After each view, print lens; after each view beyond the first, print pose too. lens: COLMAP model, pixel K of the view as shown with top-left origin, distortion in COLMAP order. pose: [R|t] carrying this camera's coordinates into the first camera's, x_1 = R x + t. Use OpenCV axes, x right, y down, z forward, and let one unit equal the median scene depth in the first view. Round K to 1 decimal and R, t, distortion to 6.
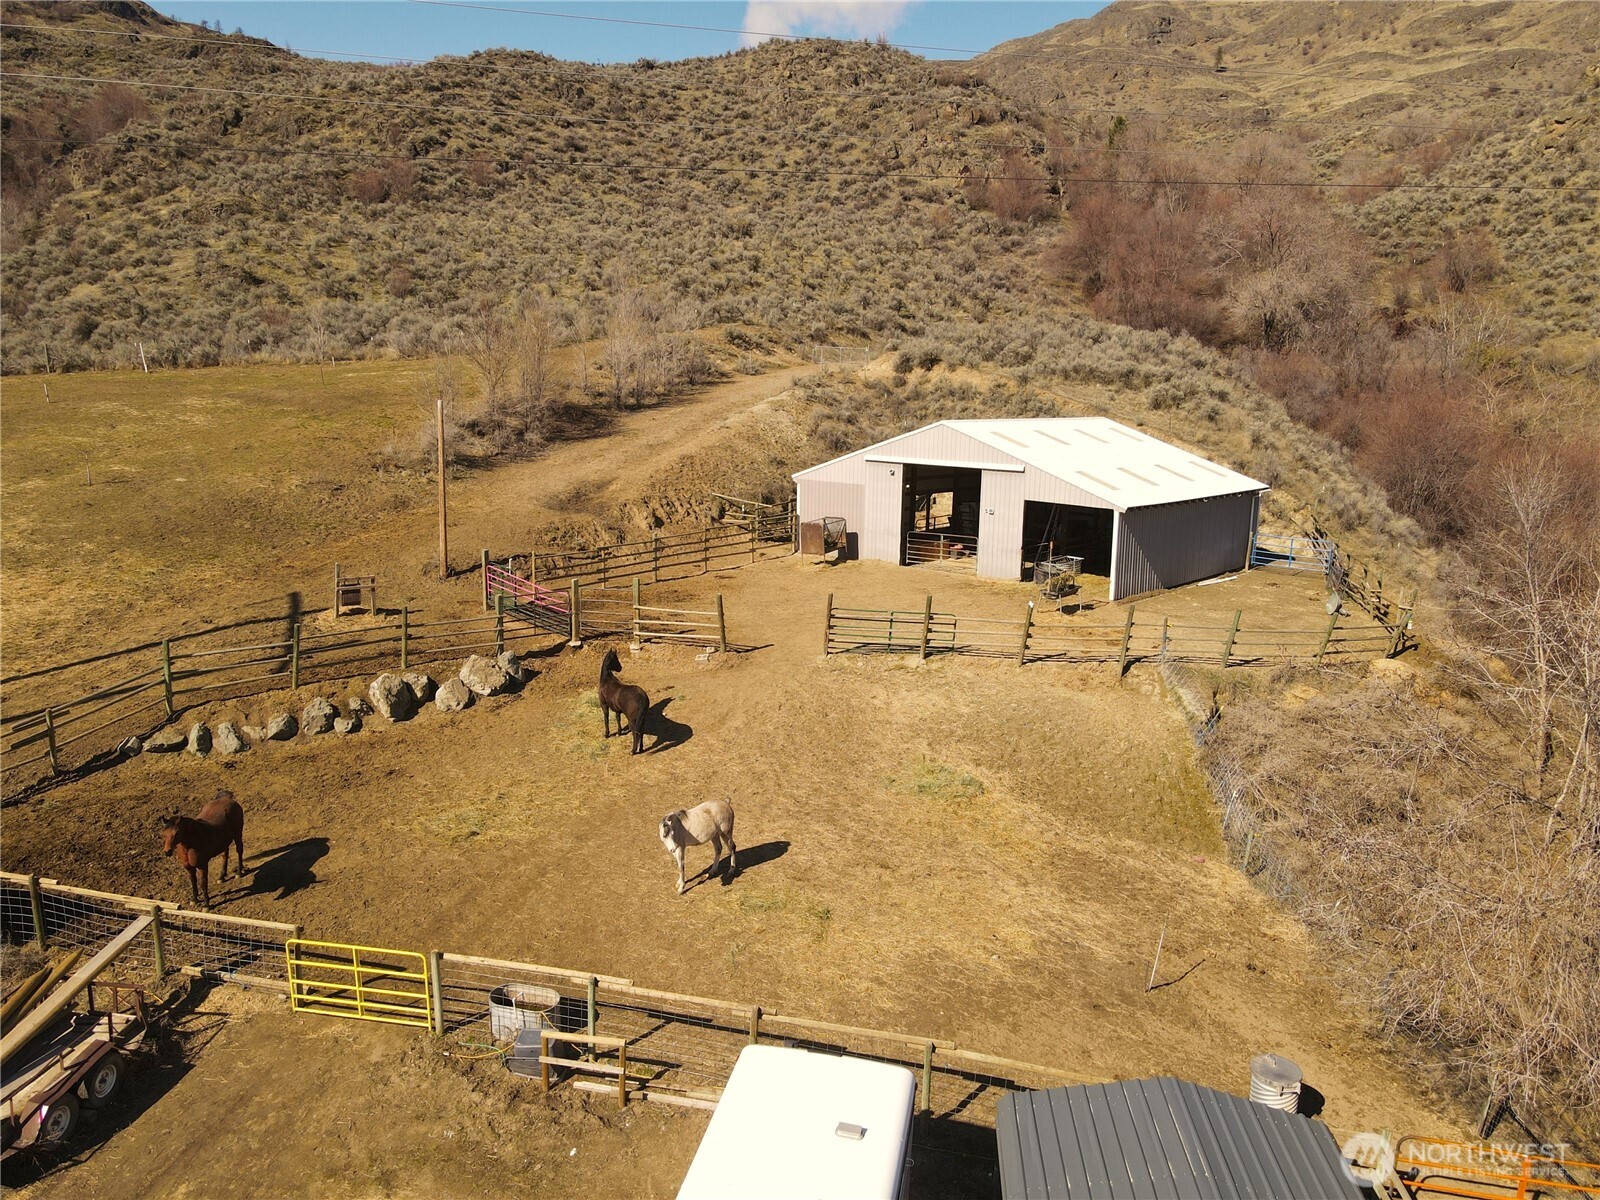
lens RADIAL K [[1126.5, 0, 801.4], [0, 1126.5, 600.5], [0, 0, 1]] dist [-0.001462, -0.008526]
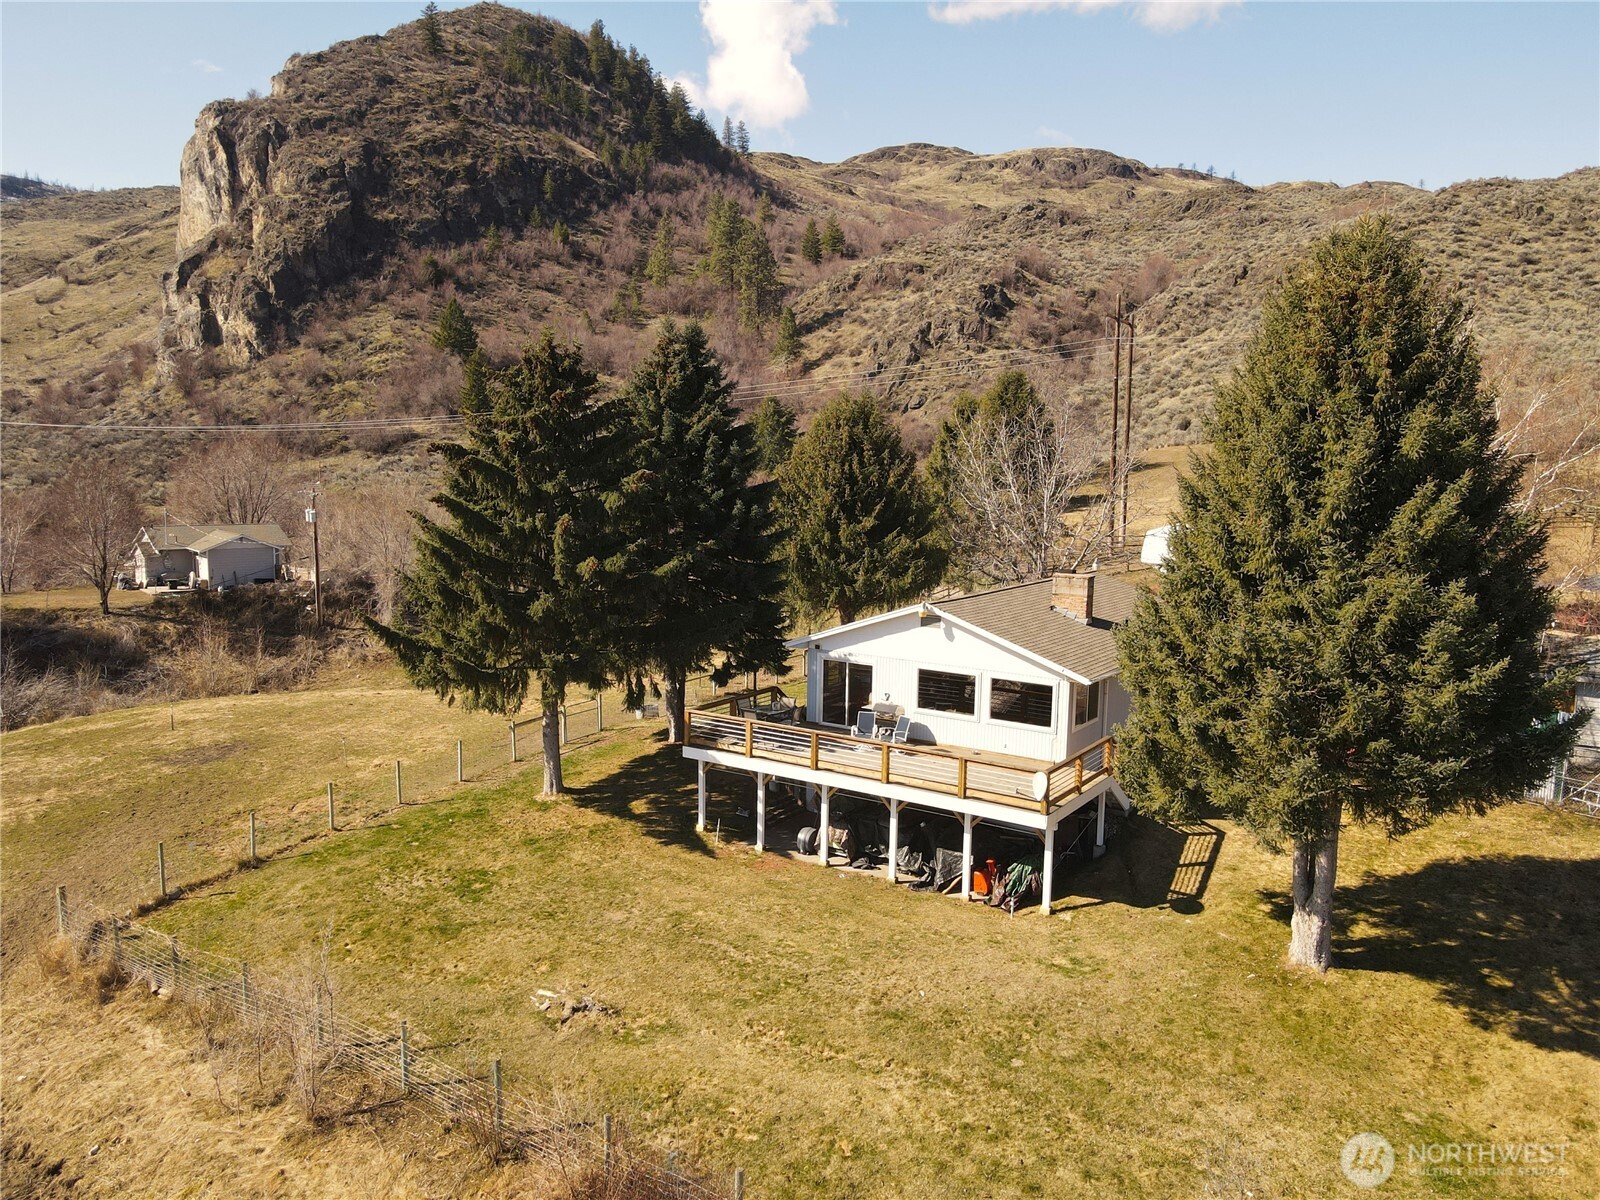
lens RADIAL K [[1126.5, 0, 800.5], [0, 1126.5, 602.4], [0, 0, 1]] dist [-0.001462, -0.008526]
pose [[0.723810, 0.079351, -0.685422, 0.078512], [-0.133629, 0.990679, -0.026423, 0.077597], [0.676936, 0.110717, 0.727667, -0.315278]]
